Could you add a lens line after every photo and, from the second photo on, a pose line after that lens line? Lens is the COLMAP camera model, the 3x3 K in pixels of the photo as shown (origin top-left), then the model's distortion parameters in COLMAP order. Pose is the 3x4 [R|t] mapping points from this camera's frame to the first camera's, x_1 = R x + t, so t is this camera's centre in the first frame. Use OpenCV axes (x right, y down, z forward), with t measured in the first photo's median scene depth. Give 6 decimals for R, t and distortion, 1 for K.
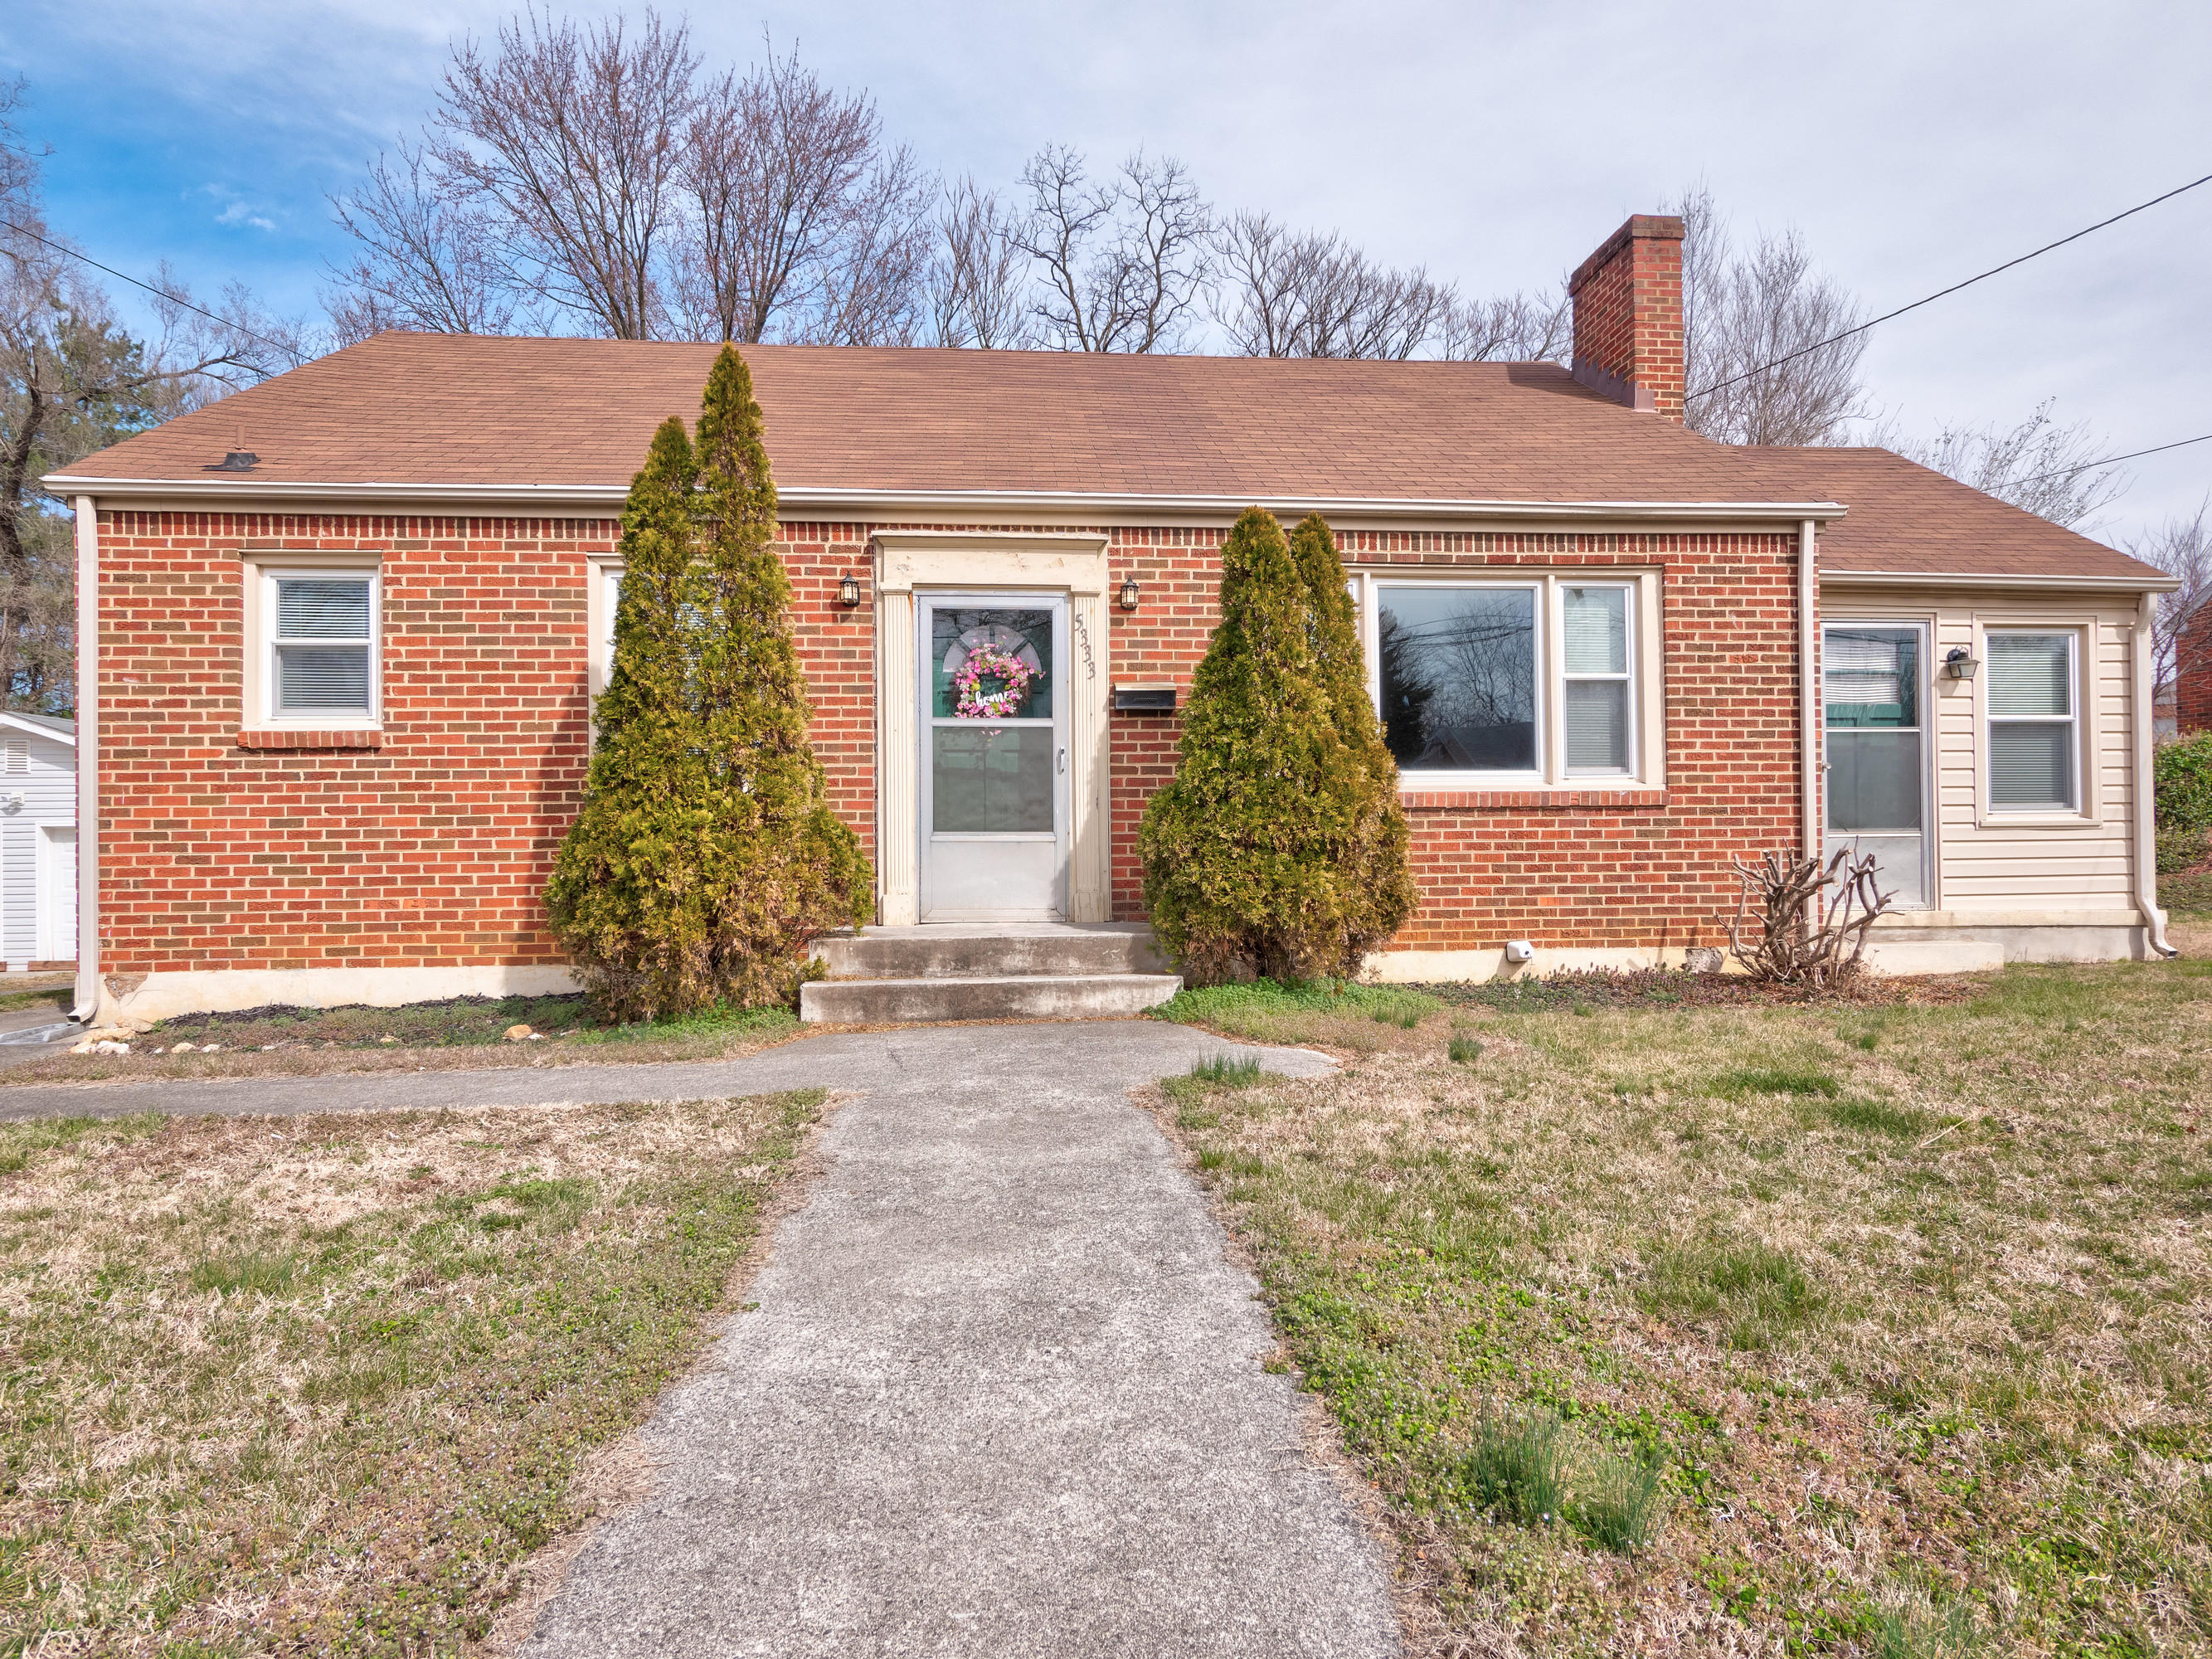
lens RADIAL K [[1212.5, 0, 1106.0], [0, 1212.5, 829.5], [0, 0, 1]] dist [0.000880, -0.001119]
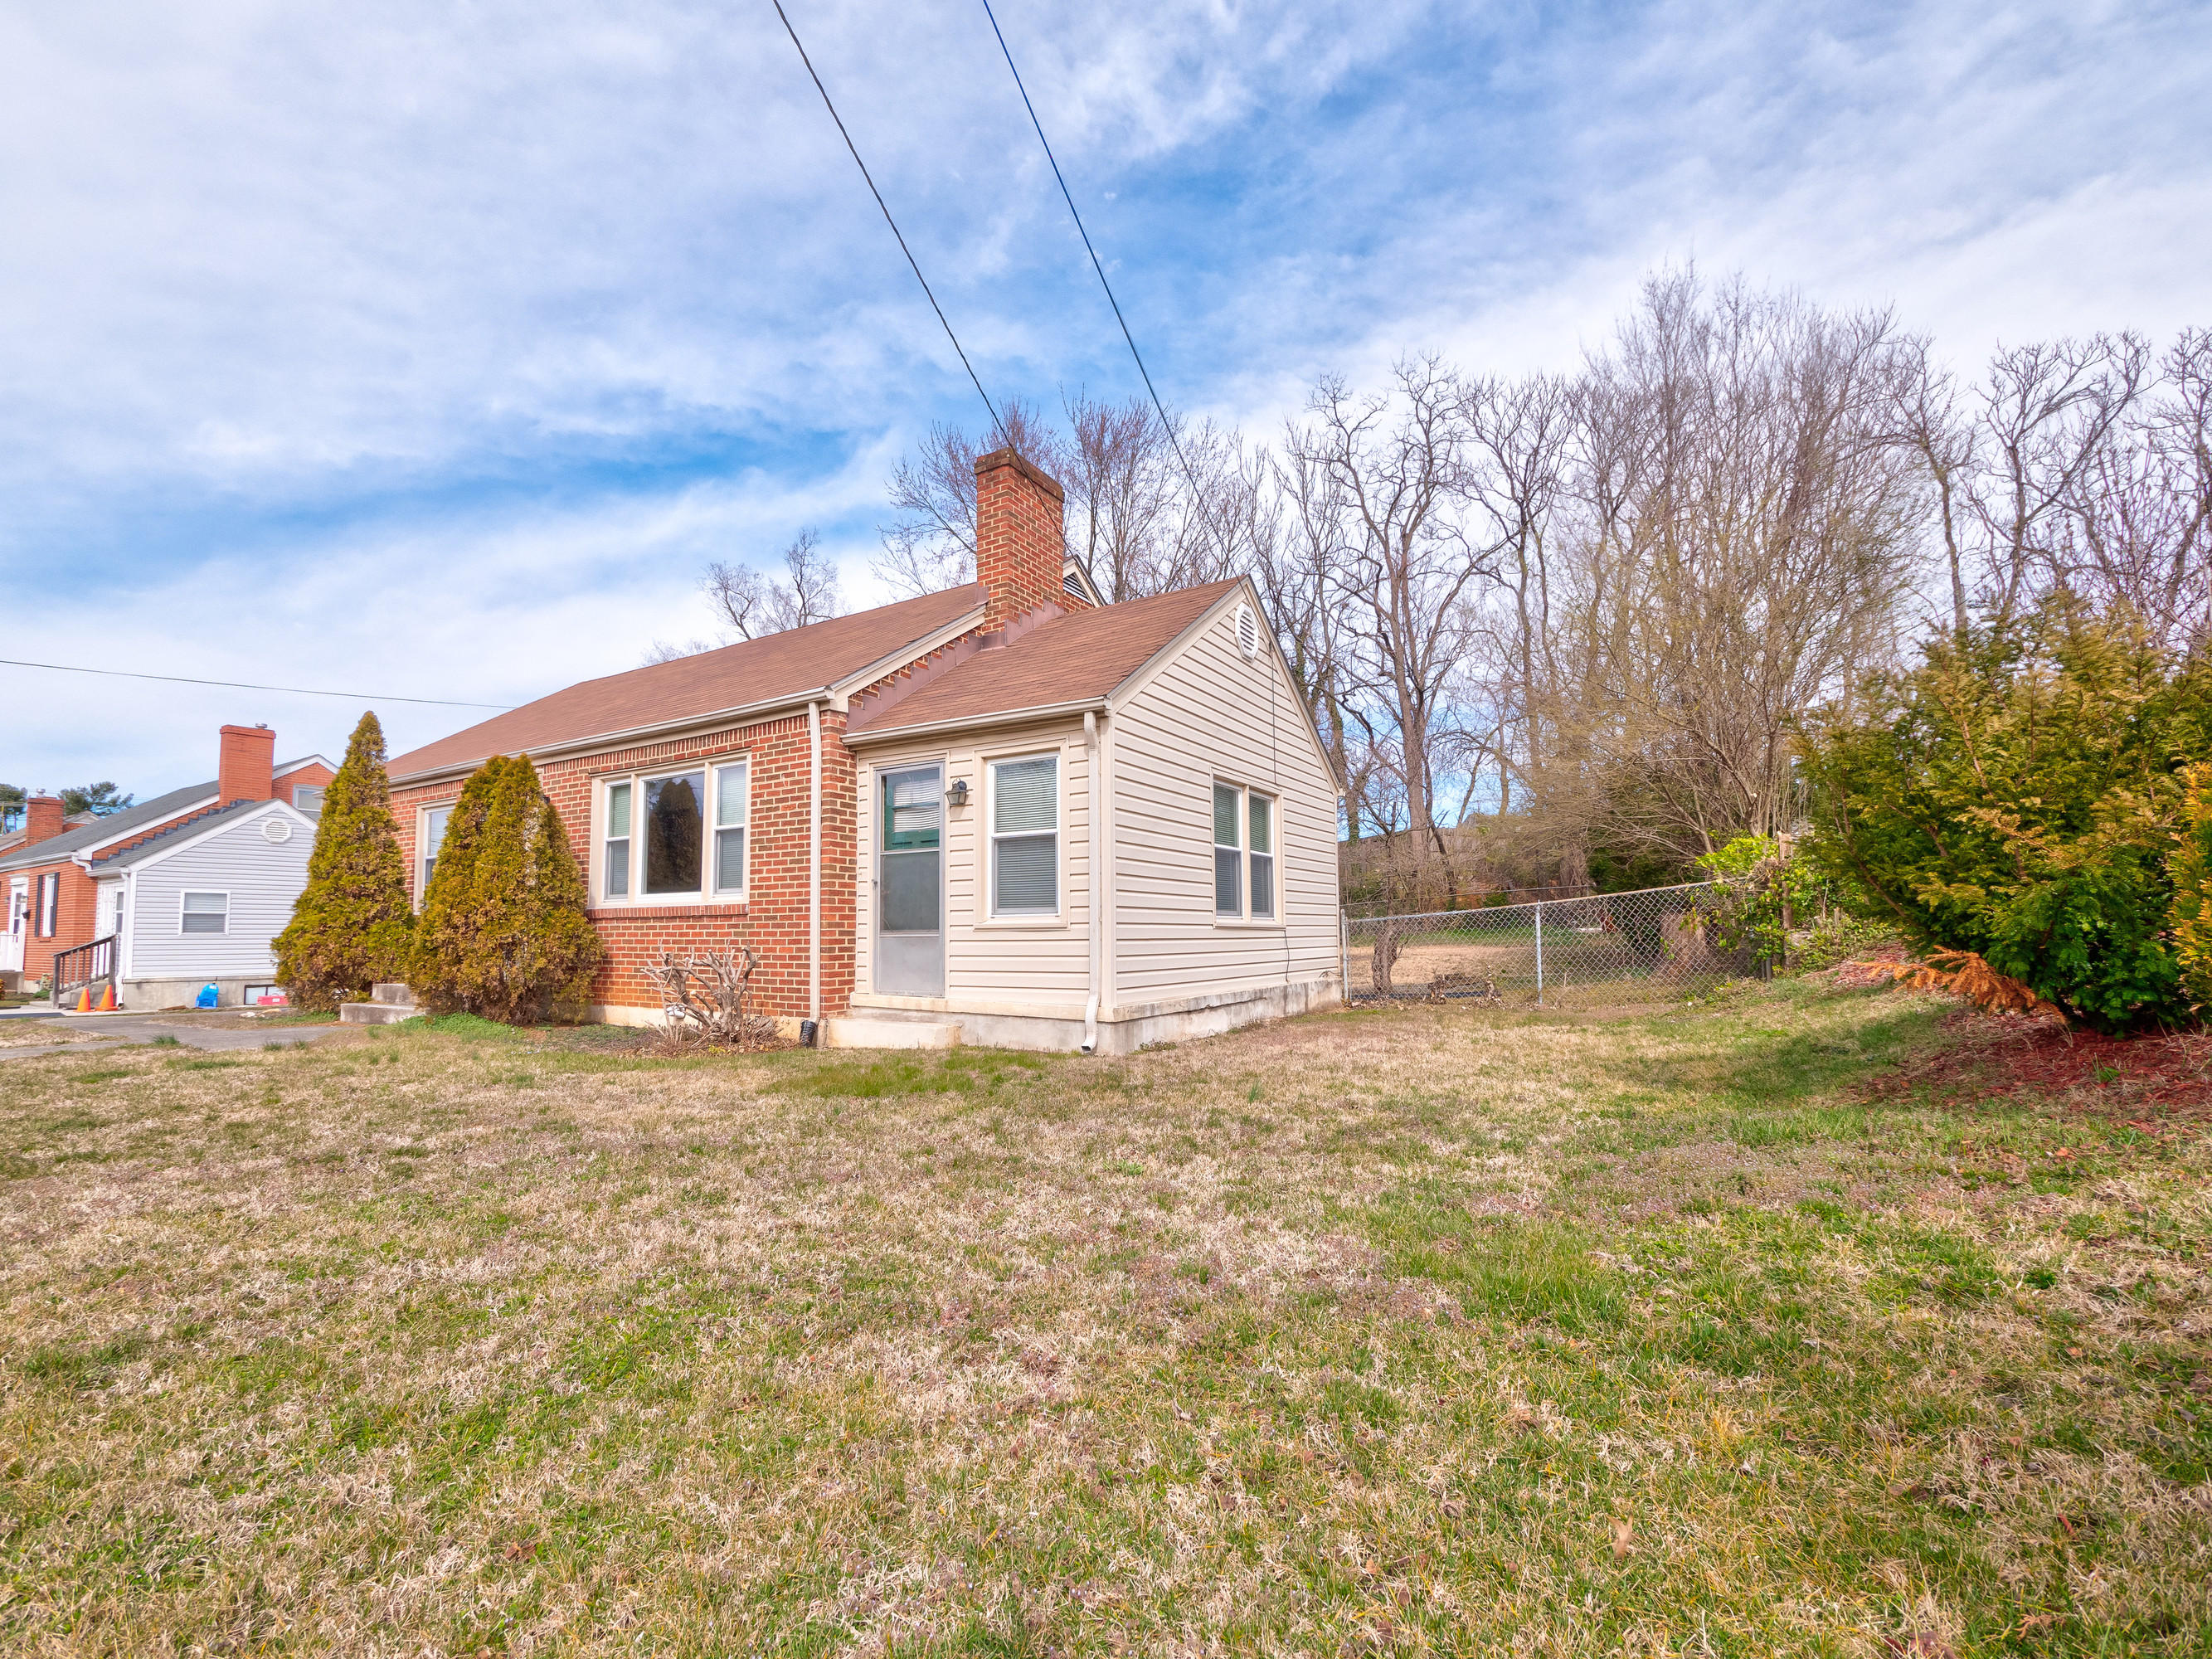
lens RADIAL K [[965.4, 0, 1081.2], [0, 965.4, 857.6], [0, 0, 1]] dist [-0.002974, -0.000054]
pose [[0.793349, -0.042610, -0.607274, 1.546549], [0.009910, 0.998319, -0.057102, -0.018730], [0.608686, 0.039284, 0.792438, 0.354813]]
